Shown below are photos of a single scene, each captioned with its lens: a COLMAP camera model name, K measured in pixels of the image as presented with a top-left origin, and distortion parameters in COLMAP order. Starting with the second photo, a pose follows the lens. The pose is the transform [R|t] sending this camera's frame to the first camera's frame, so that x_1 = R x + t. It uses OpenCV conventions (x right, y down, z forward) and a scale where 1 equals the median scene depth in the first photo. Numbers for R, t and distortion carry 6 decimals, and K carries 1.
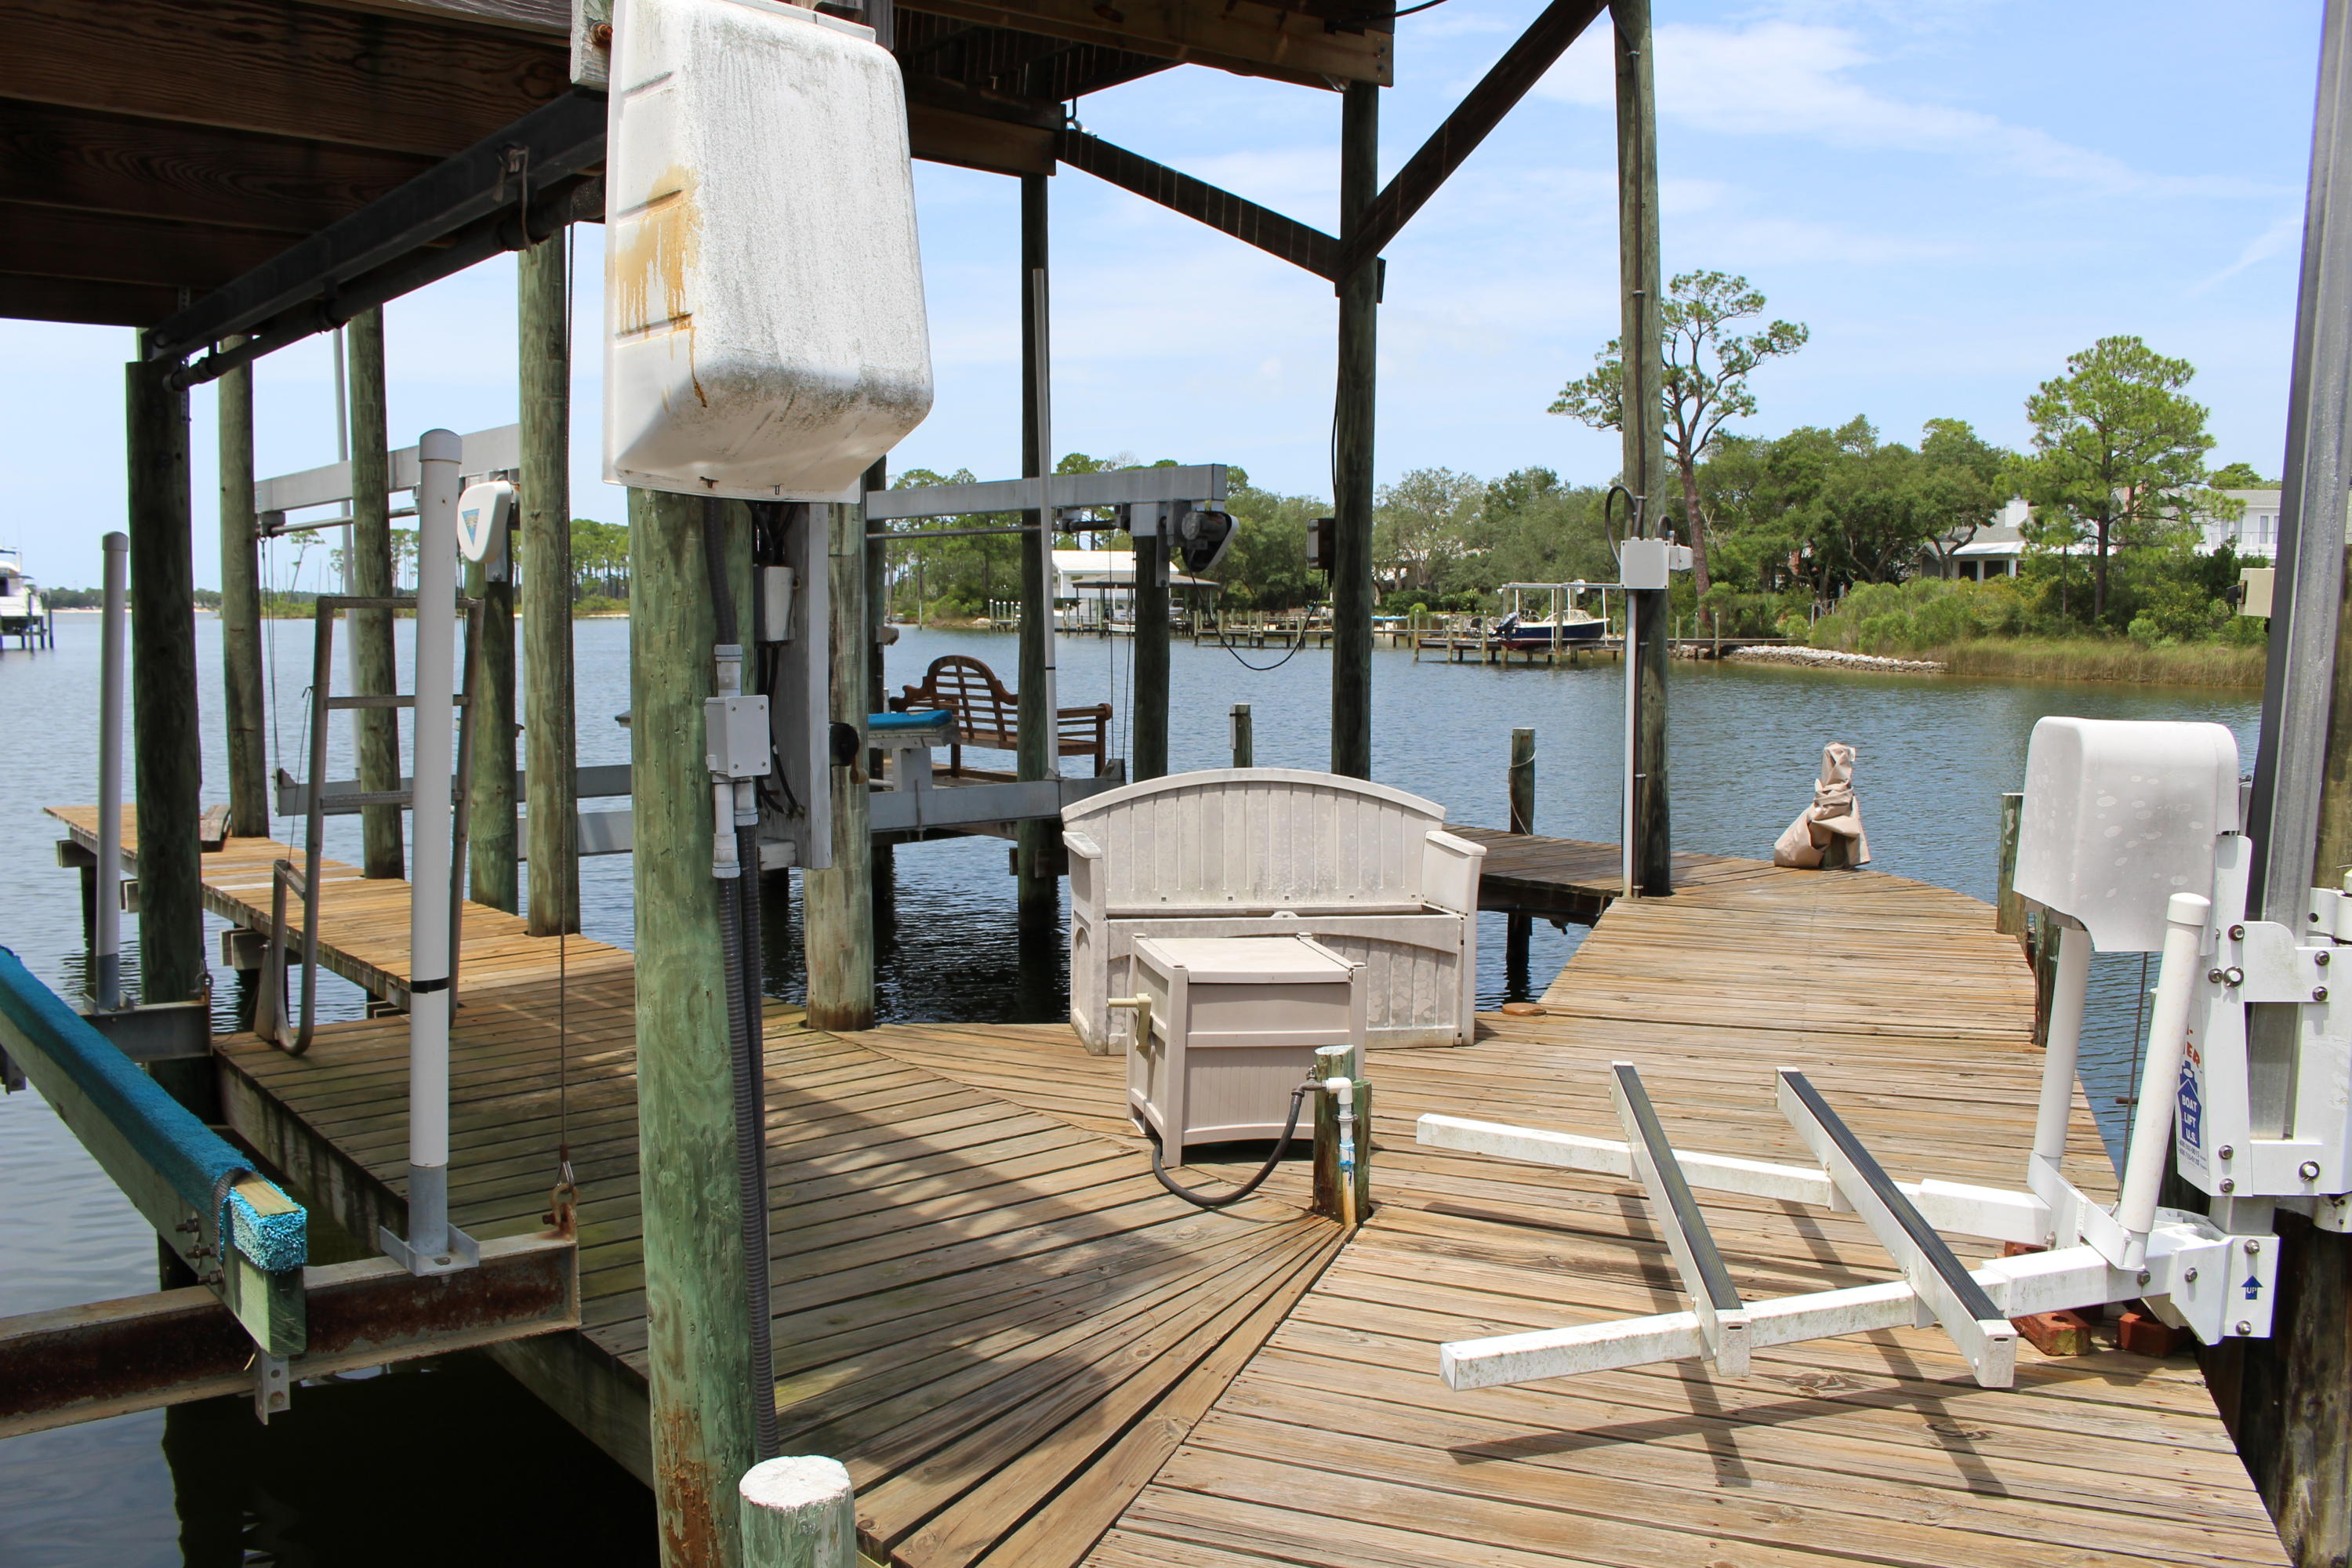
lens RADIAL K [[1934.8, 0, 1163.7], [0, 1934.8, 787.9], [0, 0, 1]] dist [-0.157526, 0.130183]
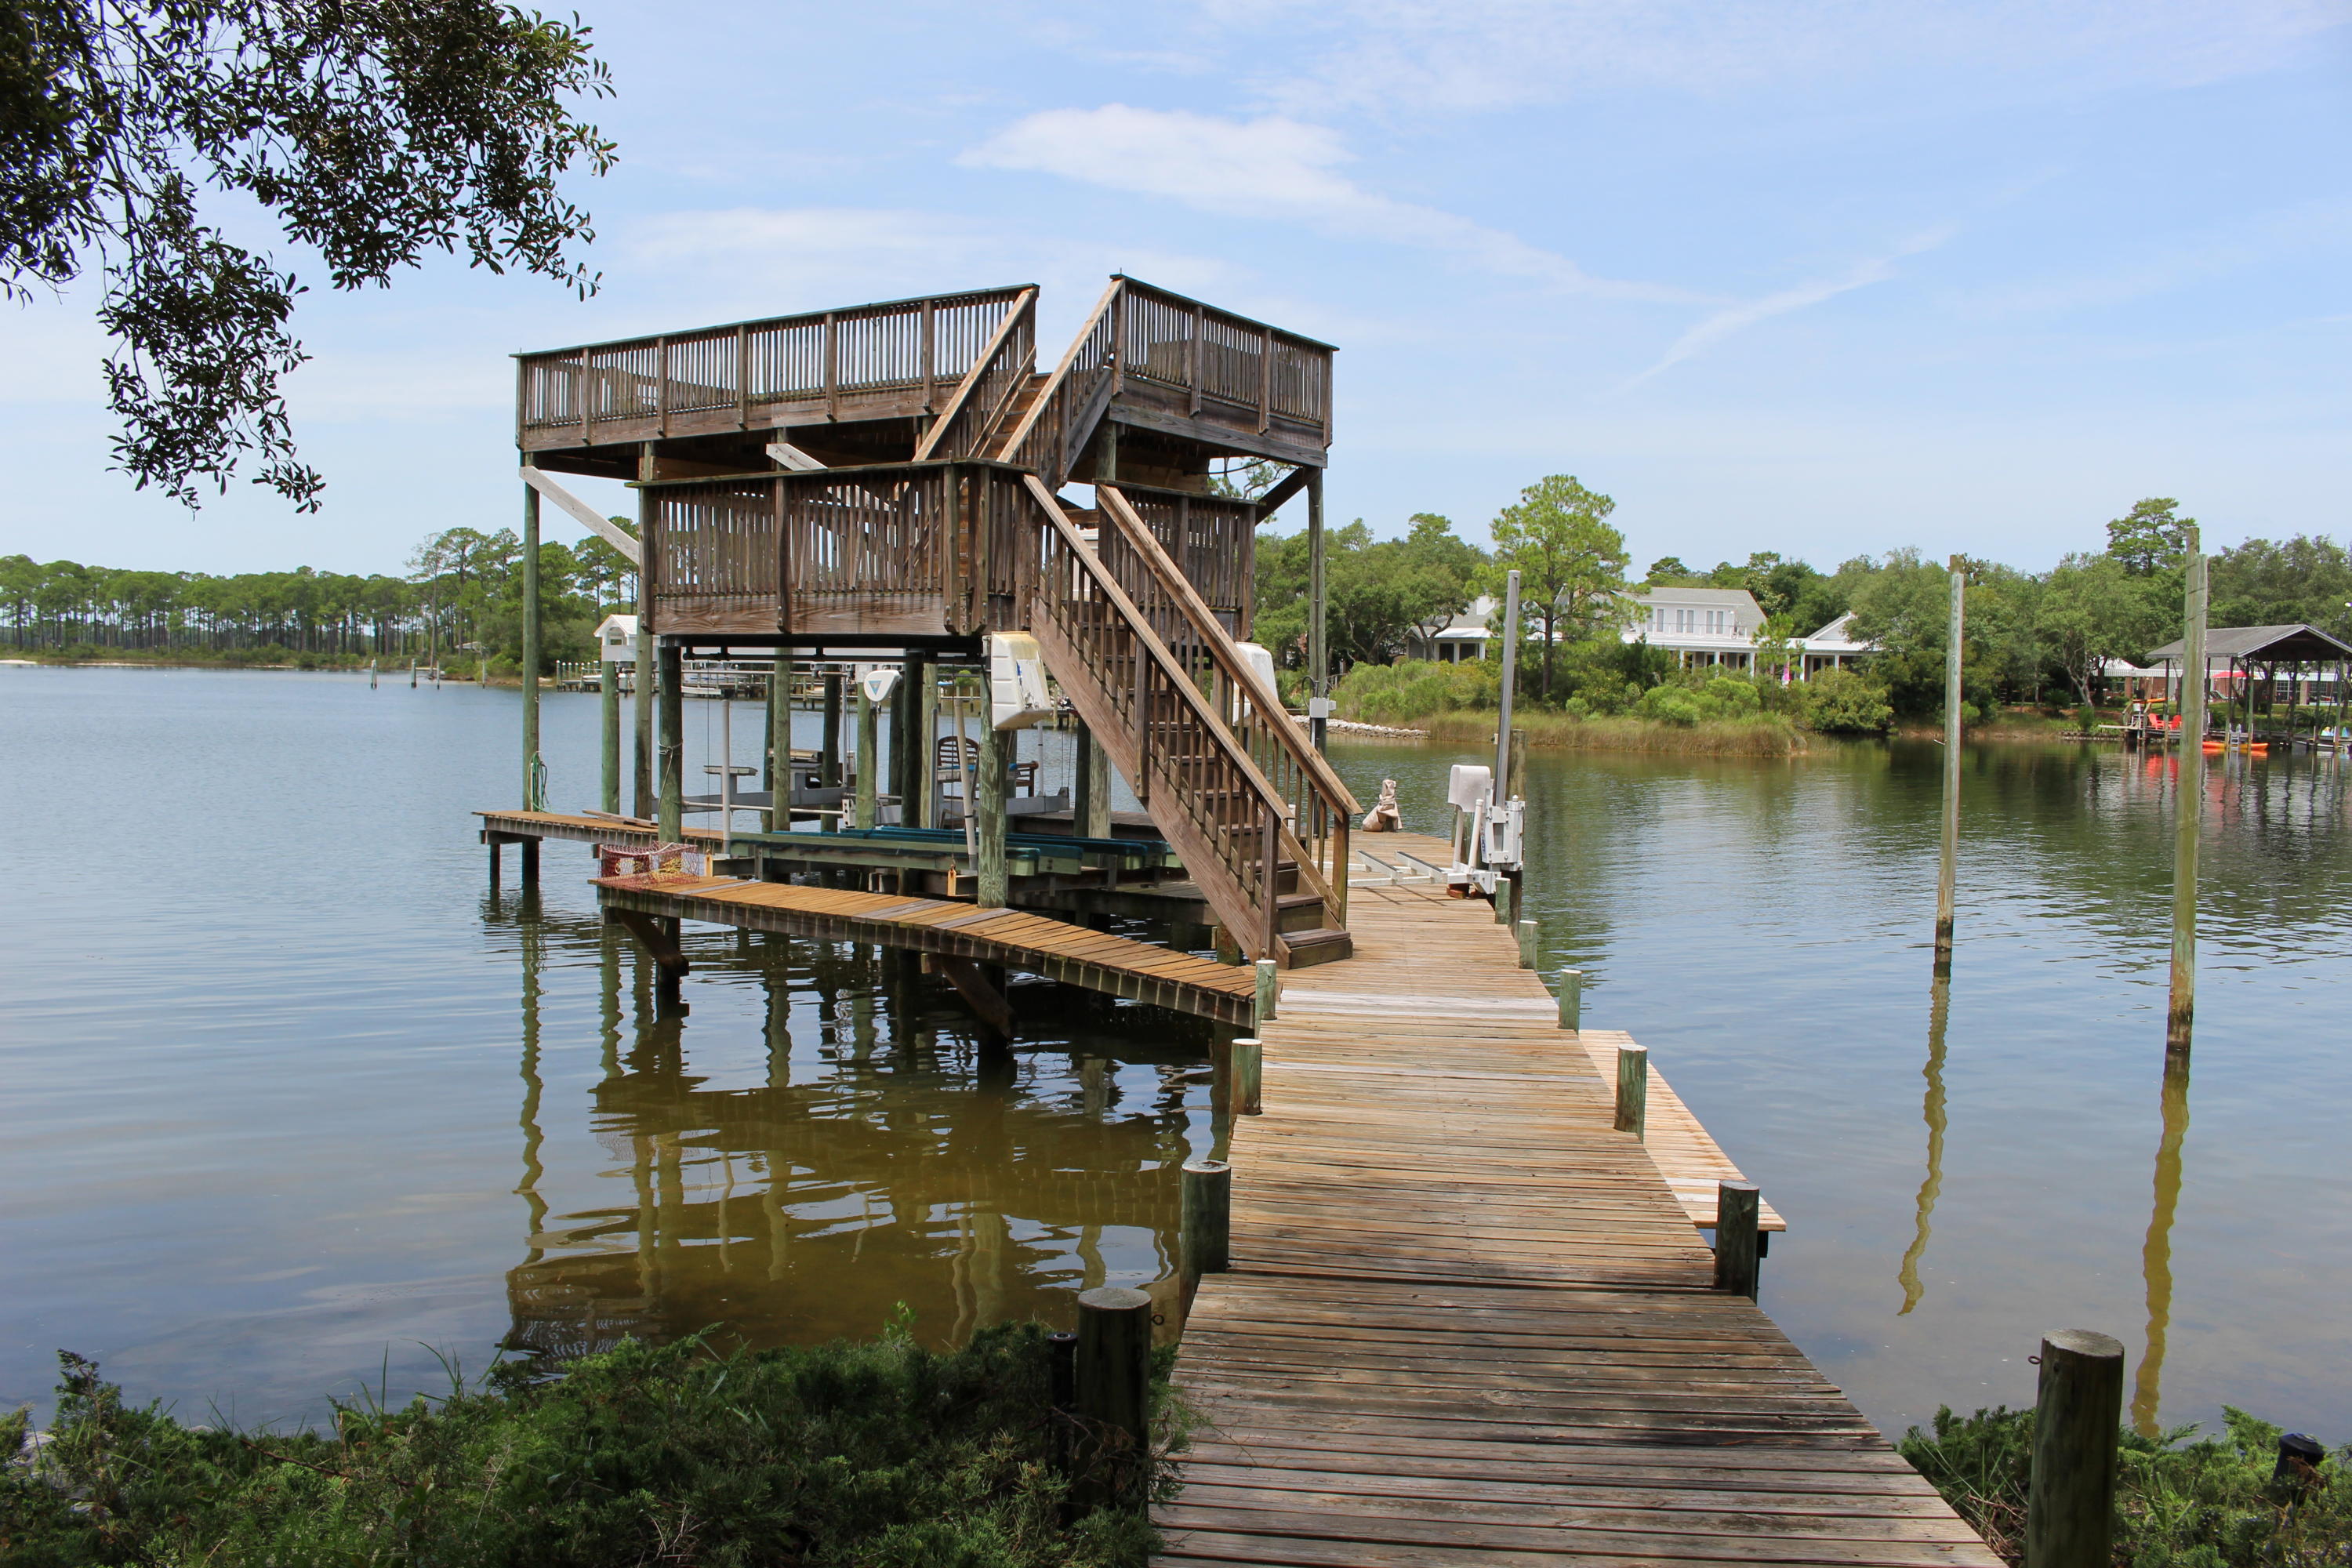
lens RADIAL K [[1934.8, 0, 1178.0], [0, 1934.8, 782.4], [0, 0, 1]] dist [-0.157526, 0.130183]
pose [[0.965520, 0.003427, 0.260305, -0.056868], [0.005266, 0.999452, -0.032690, 0.006236], [-0.260274, 0.032933, 0.964973, -0.135836]]
